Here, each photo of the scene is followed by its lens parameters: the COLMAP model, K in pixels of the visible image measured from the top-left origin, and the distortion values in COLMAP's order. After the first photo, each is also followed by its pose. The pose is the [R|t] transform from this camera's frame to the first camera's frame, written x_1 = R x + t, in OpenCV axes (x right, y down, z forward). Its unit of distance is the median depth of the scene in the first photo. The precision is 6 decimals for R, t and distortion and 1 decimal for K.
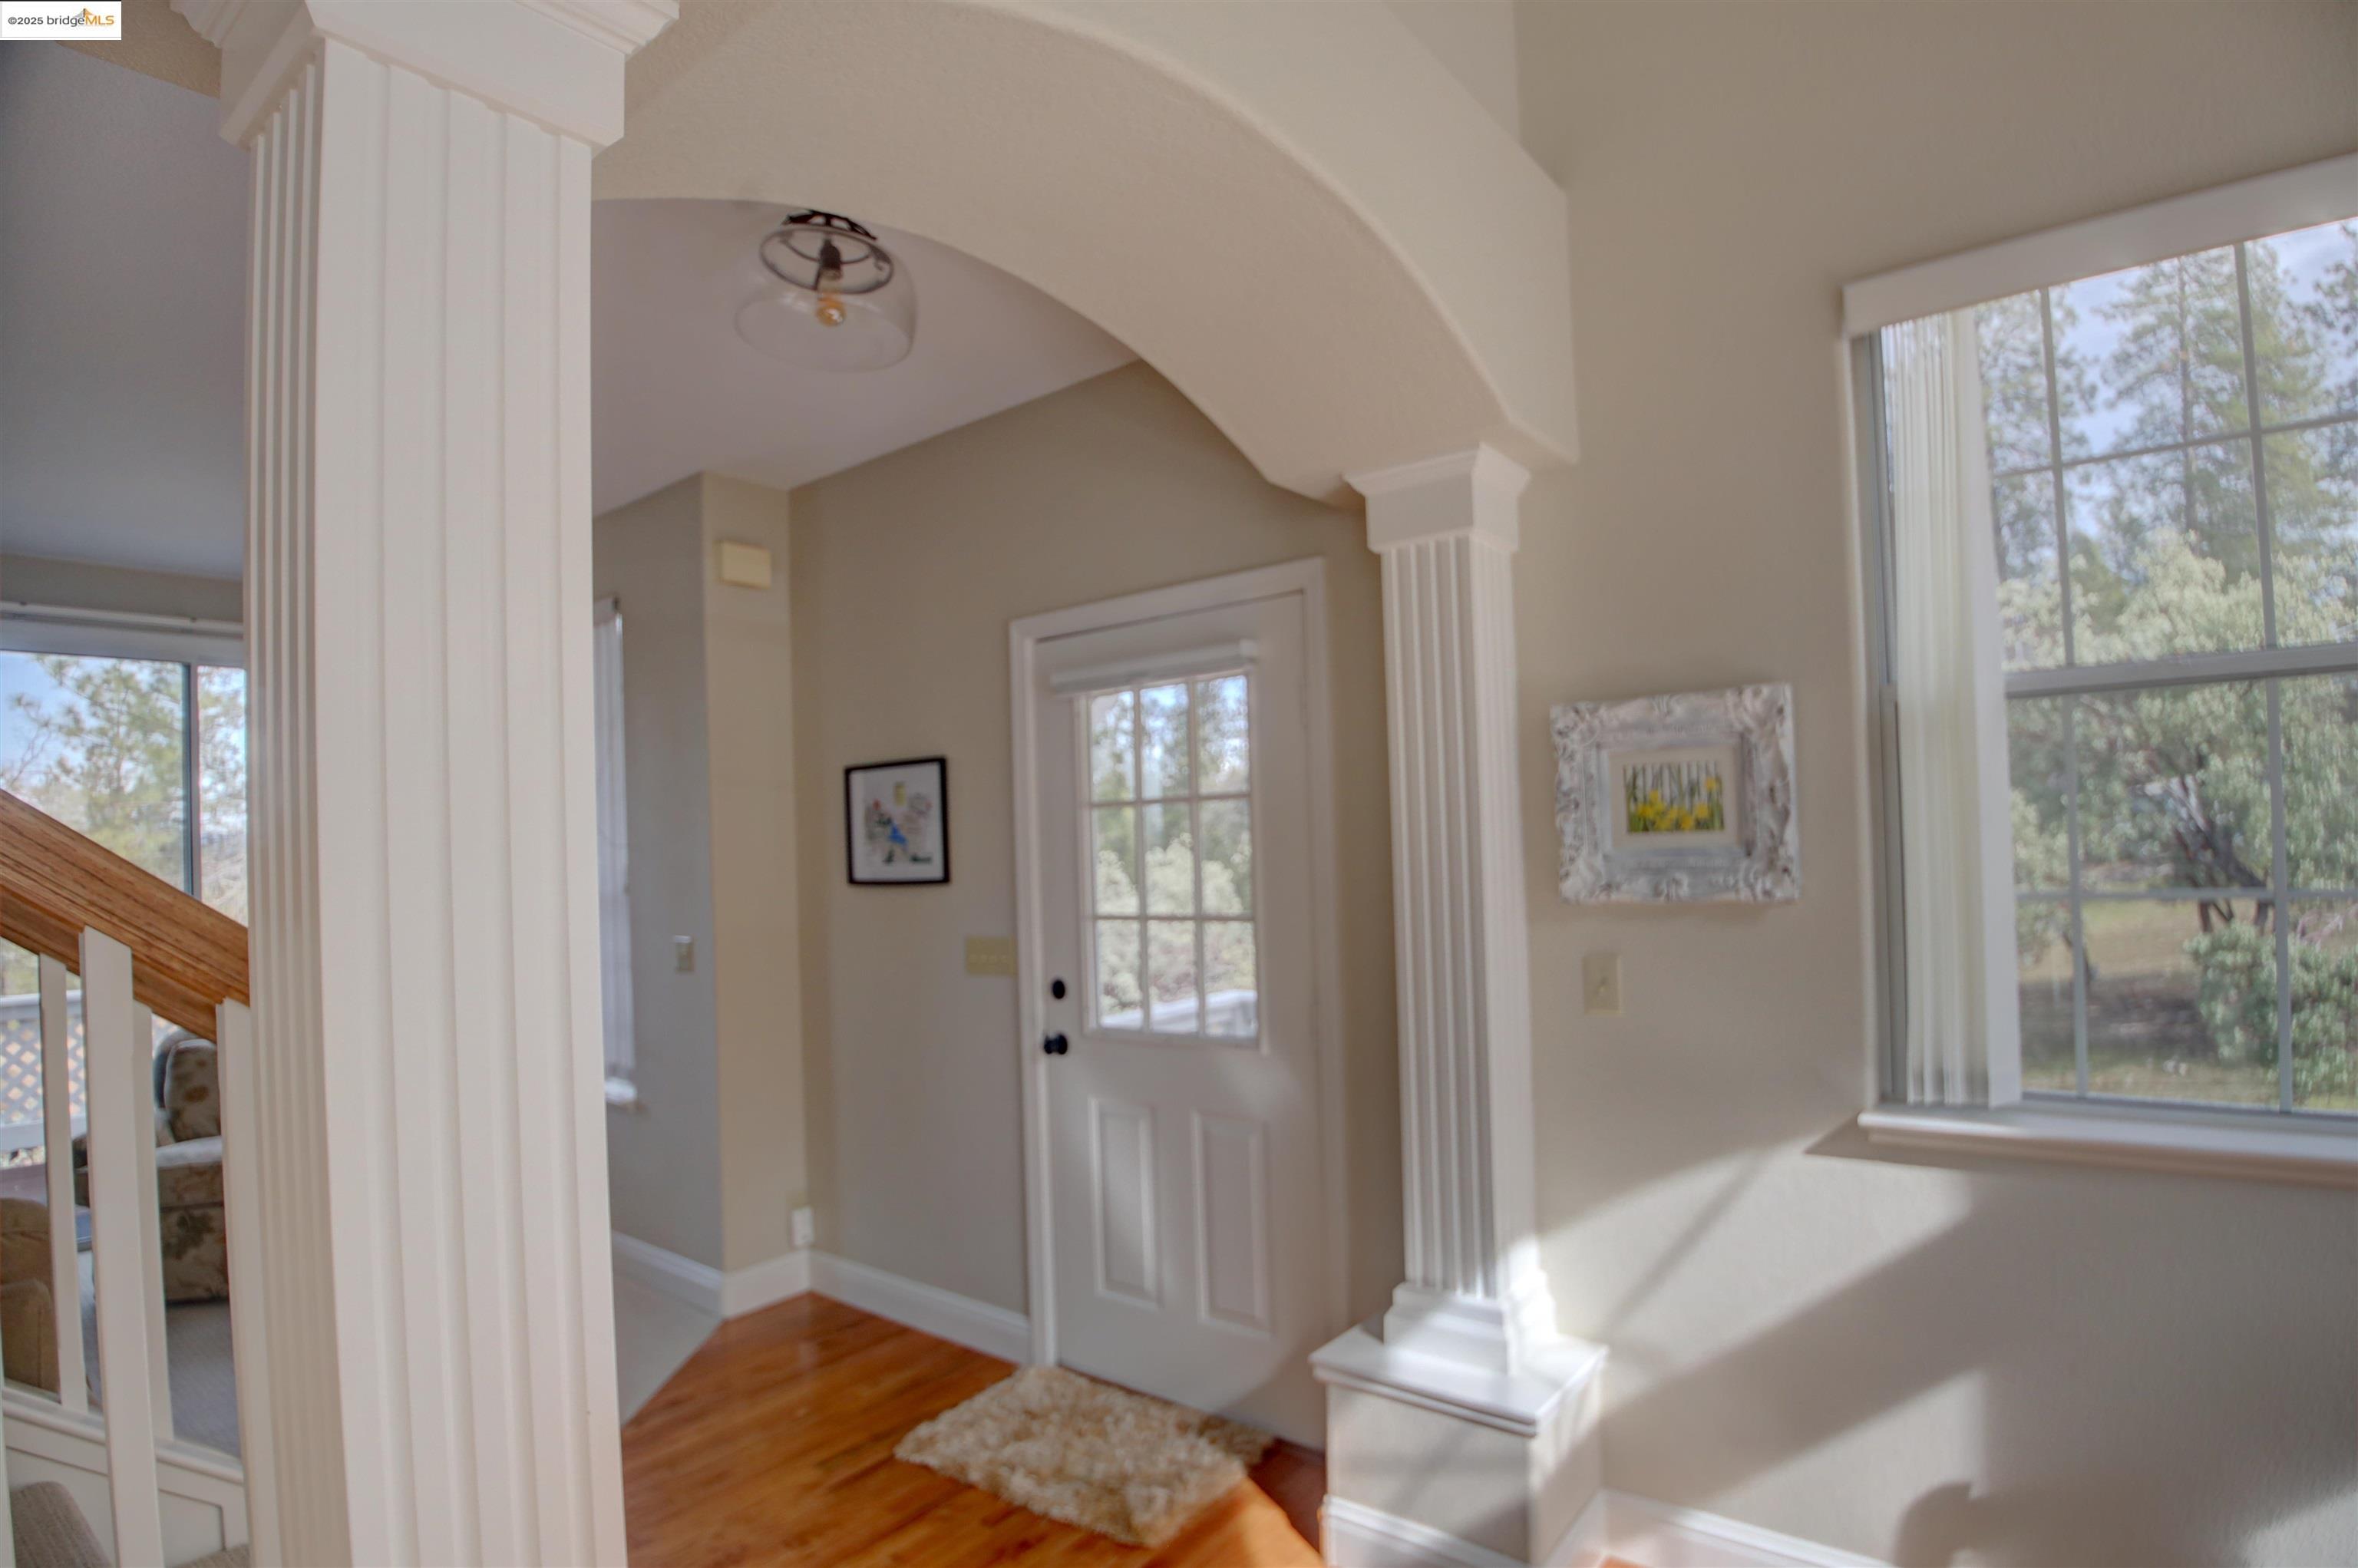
lens RADIAL K [[1209.2, 0, 1179.0], [0, 1209.2, 784.0], [0, 0, 1]] dist [-0.042832, -0.000622]
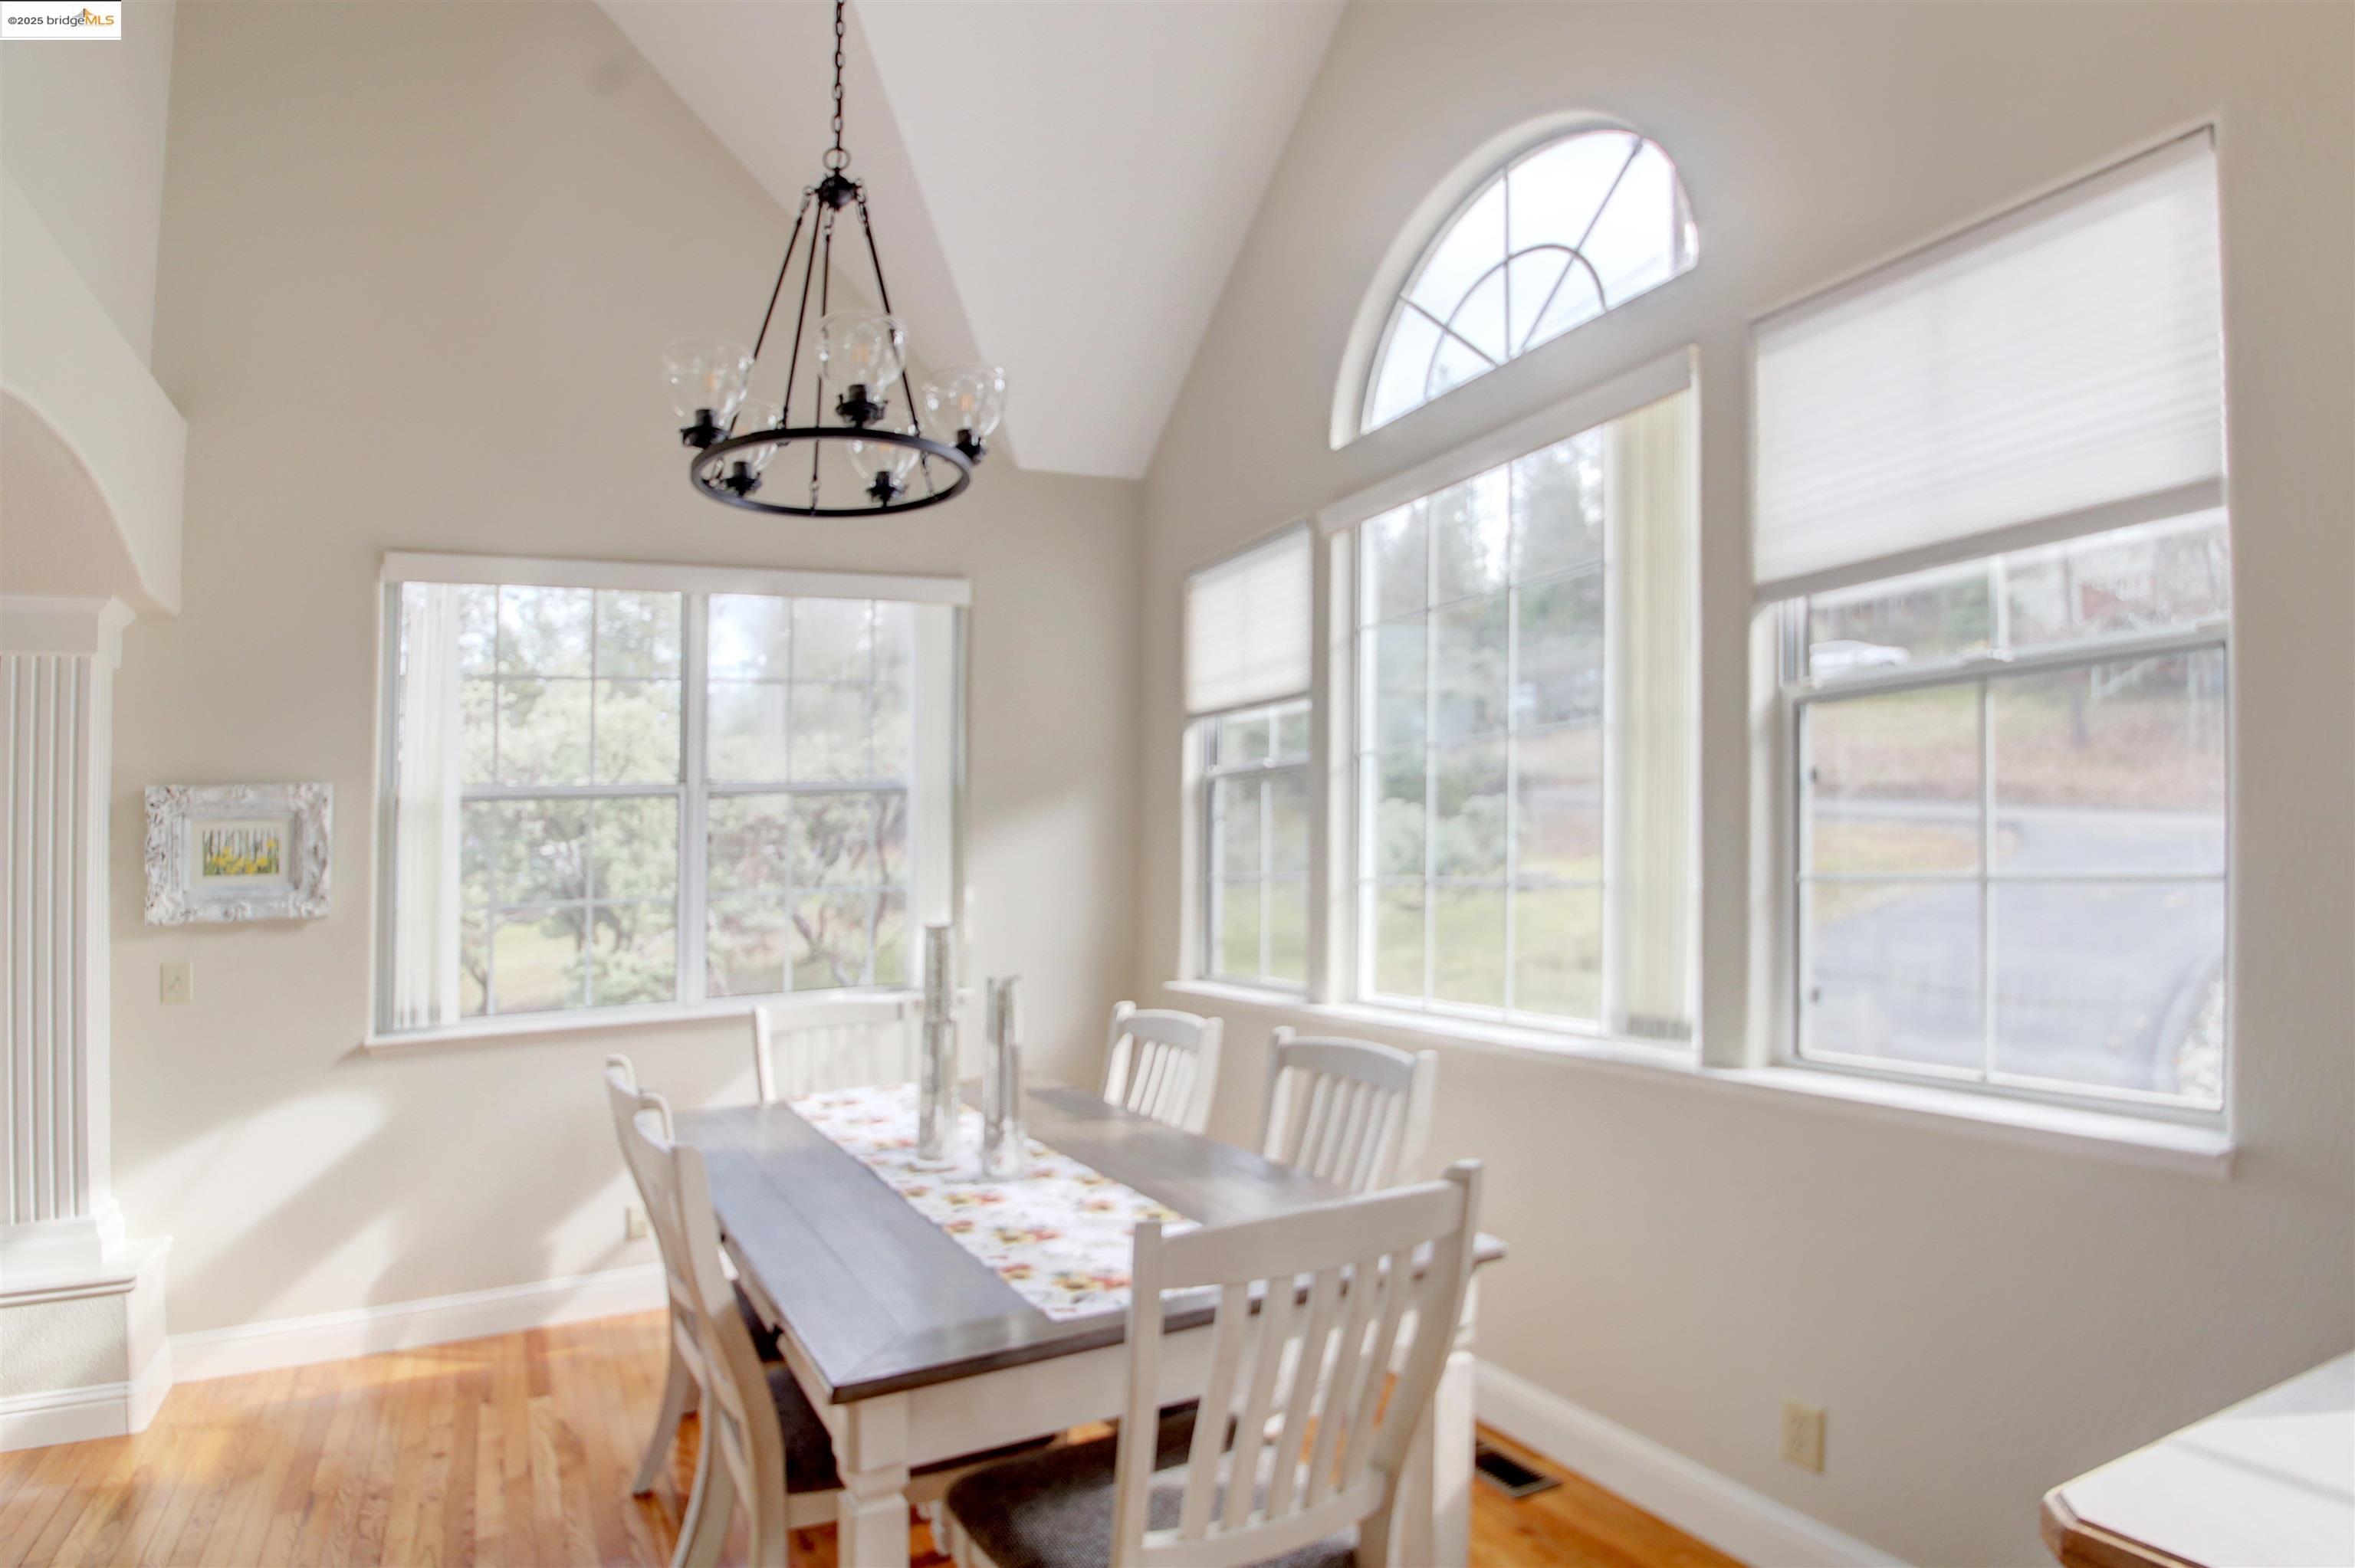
lens RADIAL K [[1240.0, 0, 1177.5], [0, 1240.0, 784.0], [0, 0, 1]] dist [-0.000766, -0.001517]
pose [[0.400678, 0.067606, 0.913721, -0.535811], [-0.026806, 0.997712, -0.062066, -0.008897], [-0.915827, 0.000375, 0.401573, -0.691881]]
